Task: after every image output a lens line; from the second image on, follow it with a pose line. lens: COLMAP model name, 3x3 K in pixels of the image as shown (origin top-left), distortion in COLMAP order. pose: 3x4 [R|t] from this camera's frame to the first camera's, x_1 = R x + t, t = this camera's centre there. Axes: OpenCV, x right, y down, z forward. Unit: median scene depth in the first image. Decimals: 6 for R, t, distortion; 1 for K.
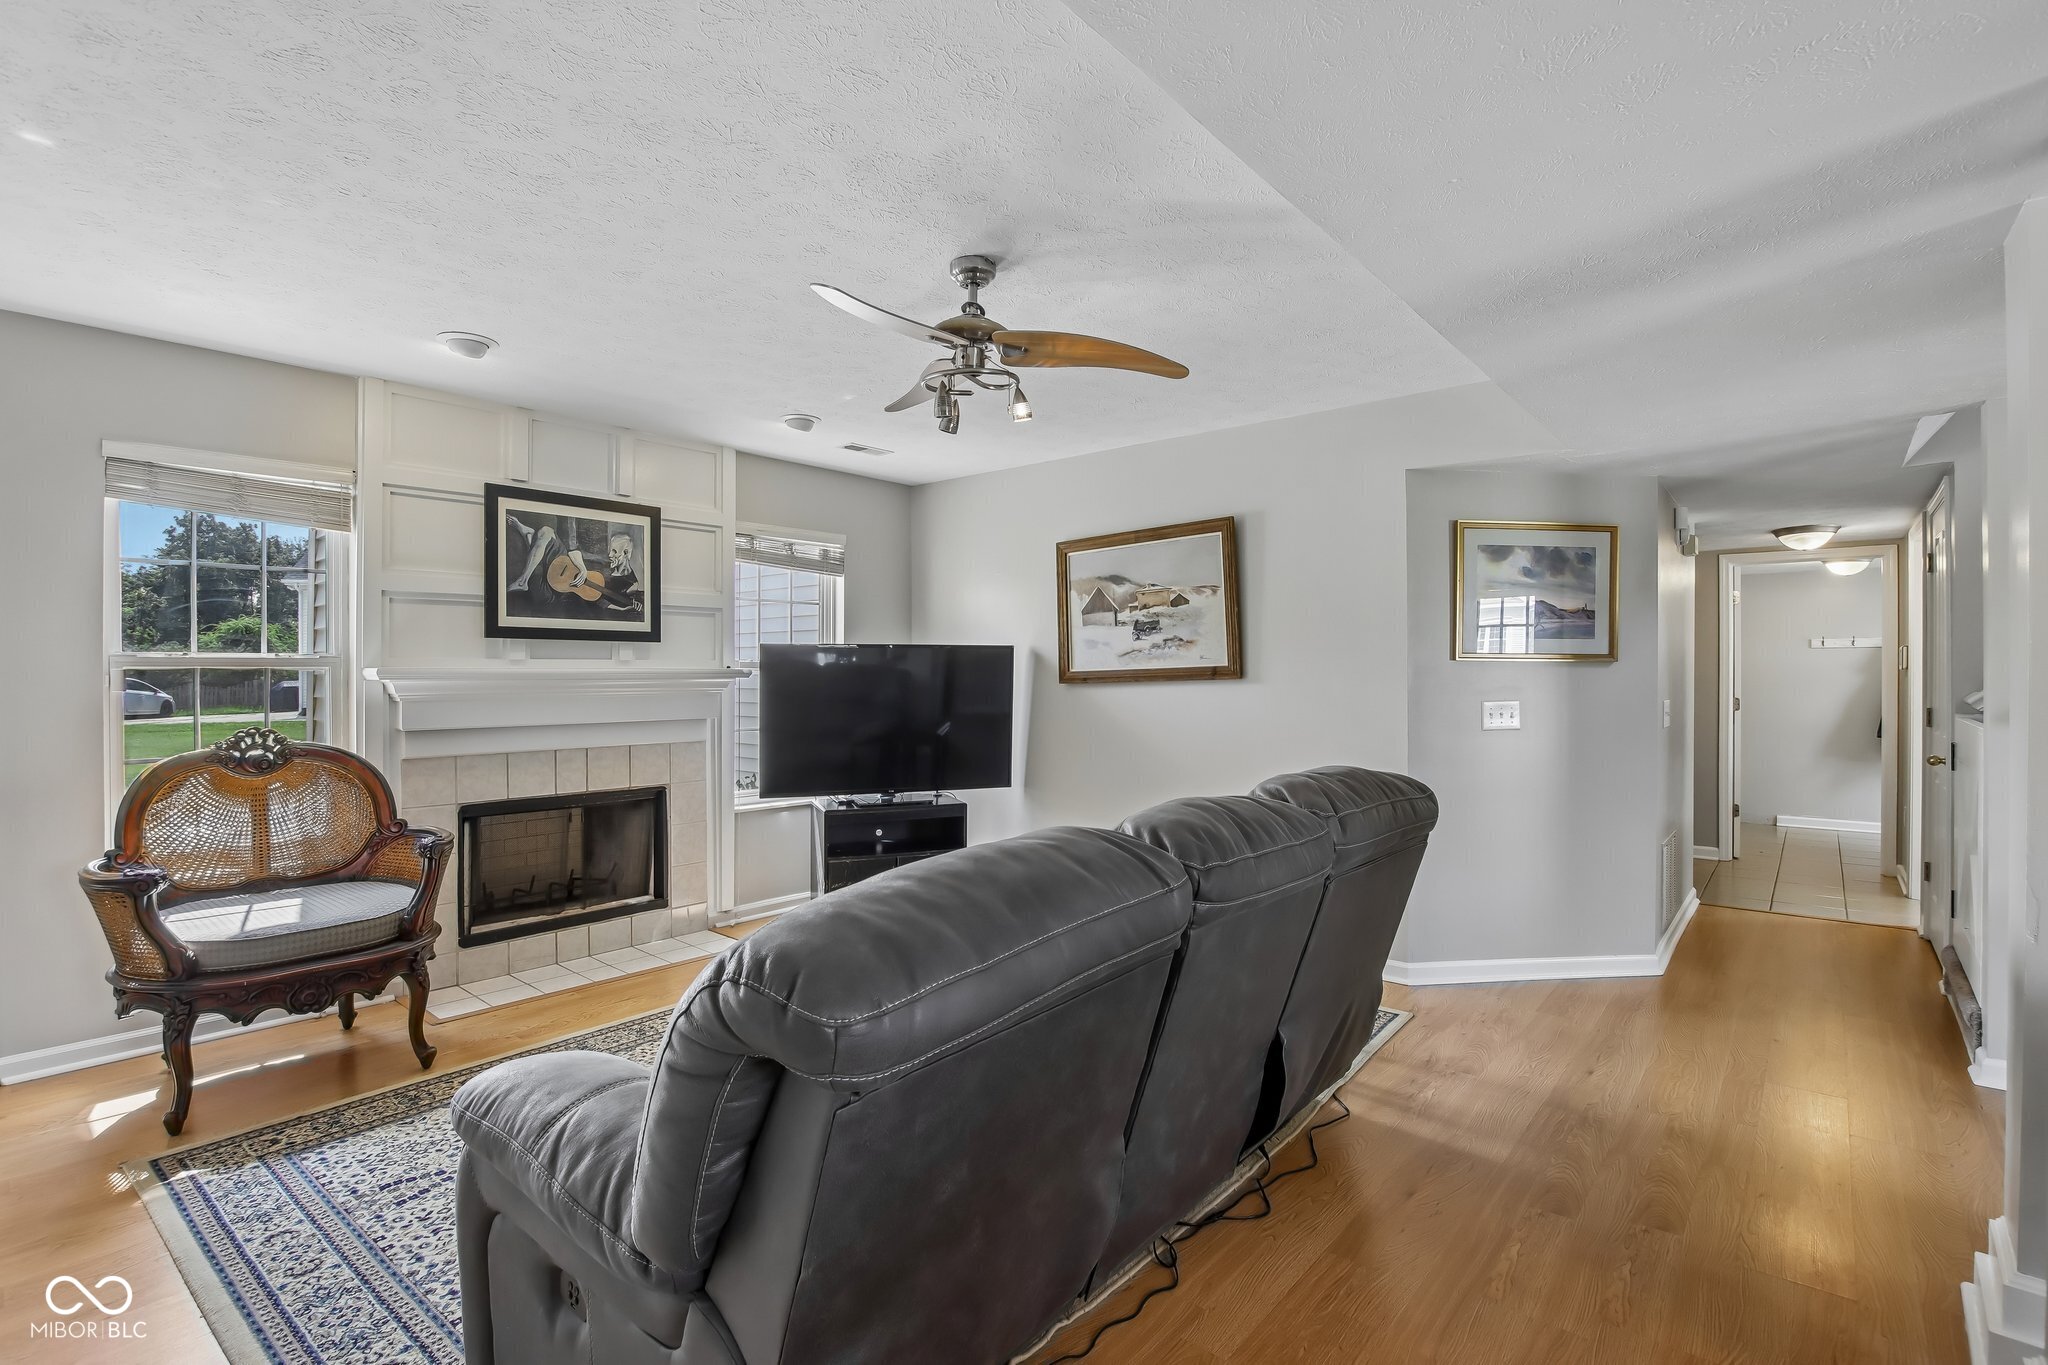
lens RADIAL K [[965.7, 0, 1024.0], [0, 965.7, 682.5], [0, 0, 1]] dist [-0.026488, 0.000845]
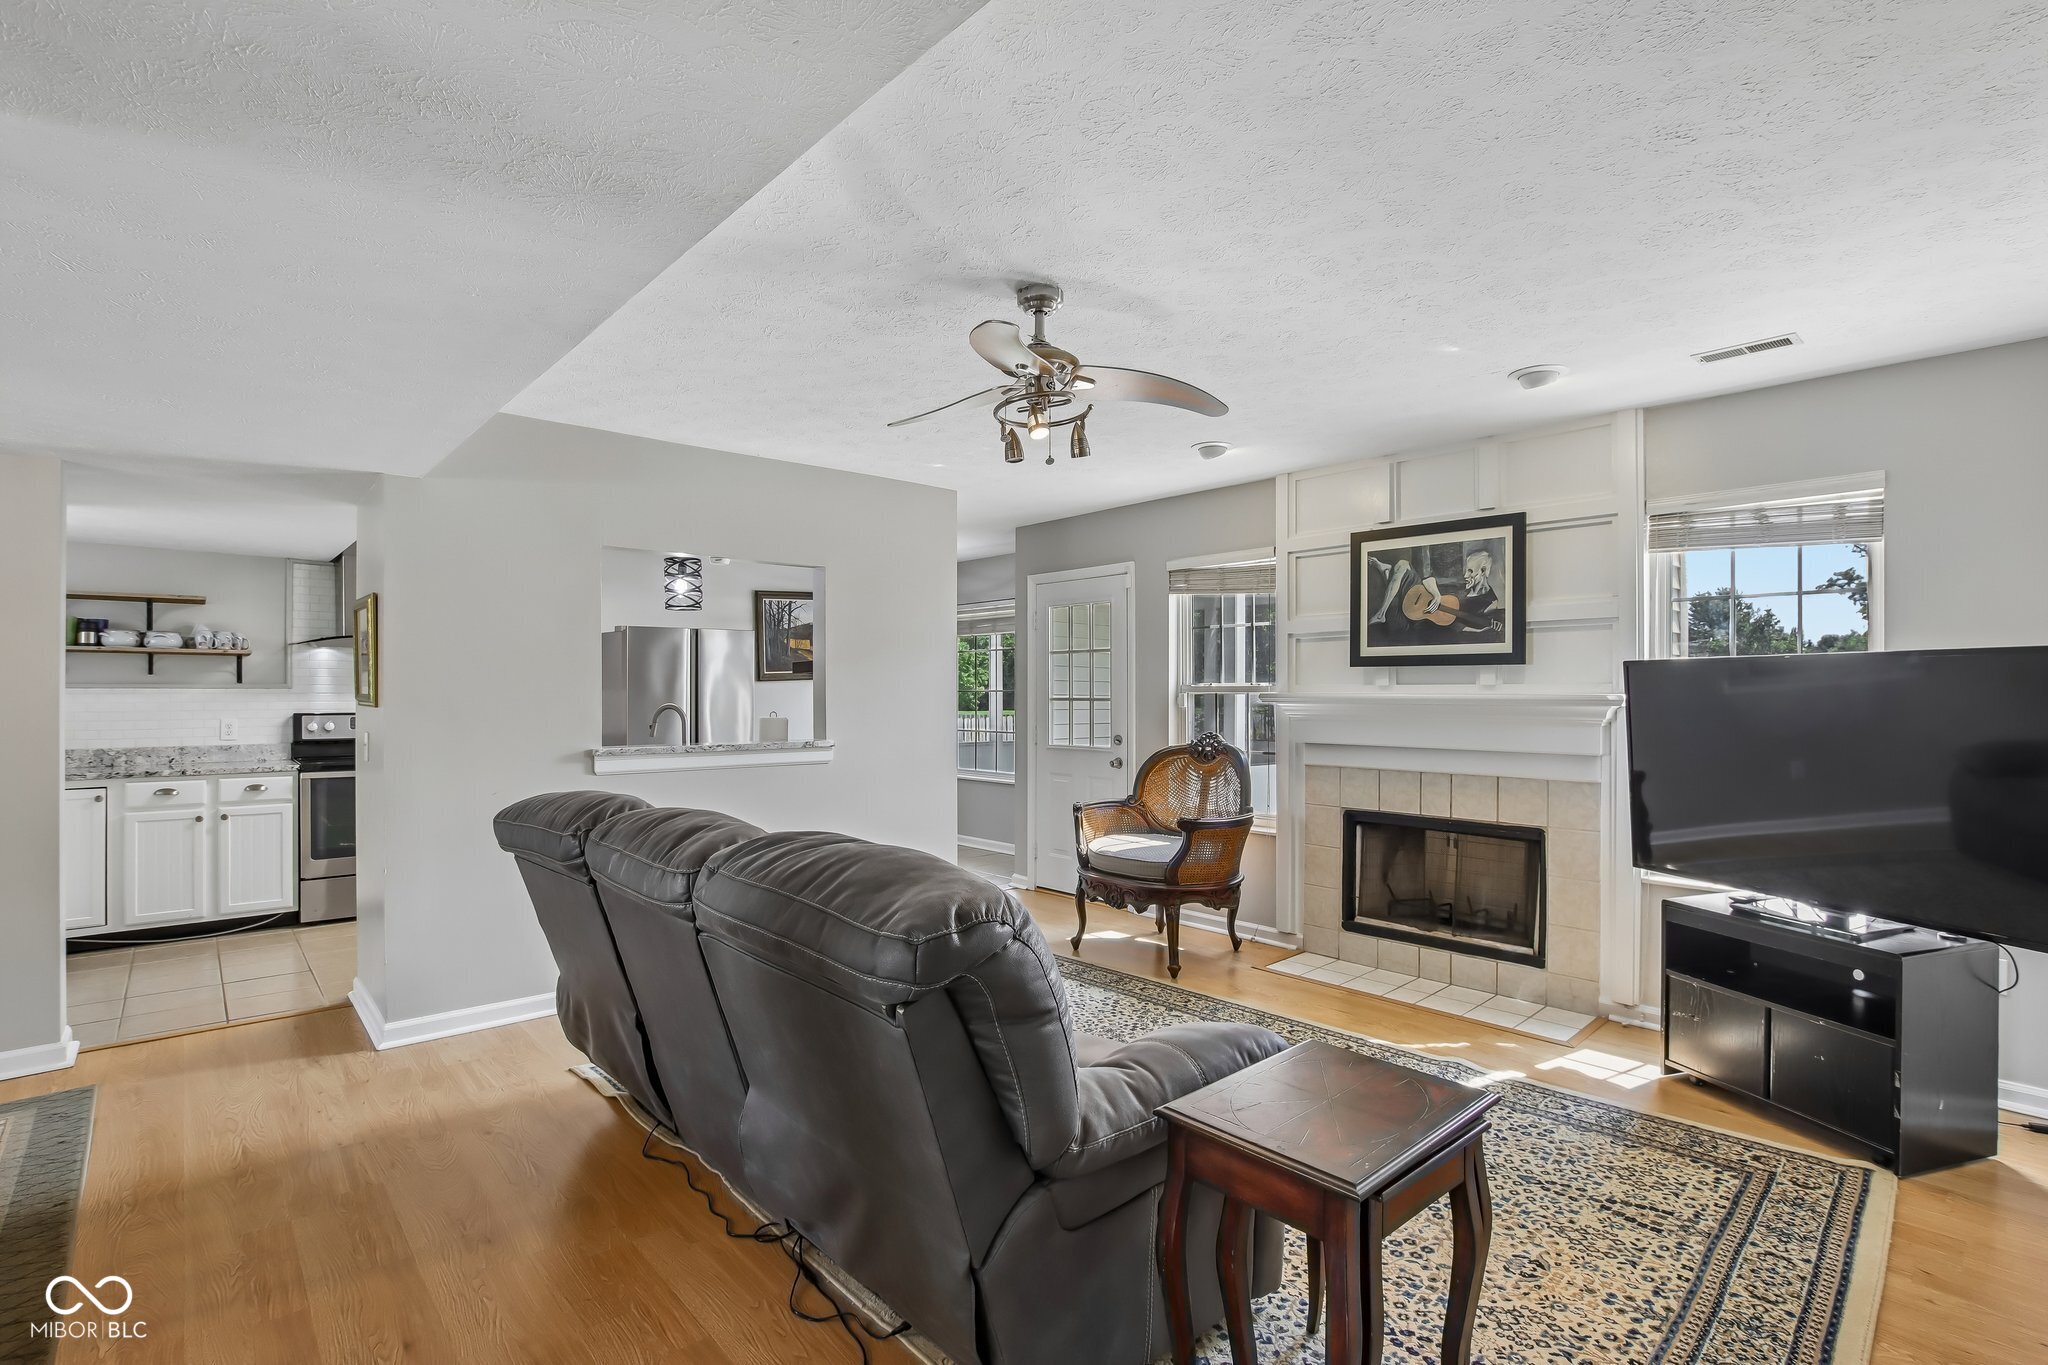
lens RADIAL K [[995.0, 0, 1062.2], [0, 995.0, 694.1], [0, 0, 1]] dist [-0.032206, 0.000679]
pose [[-0.129075, 0.008881, -0.991595, 0.617648], [-0.008481, 0.999913, 0.010060, -0.021266], [0.991599, 0.009708, -0.128988, 0.743197]]
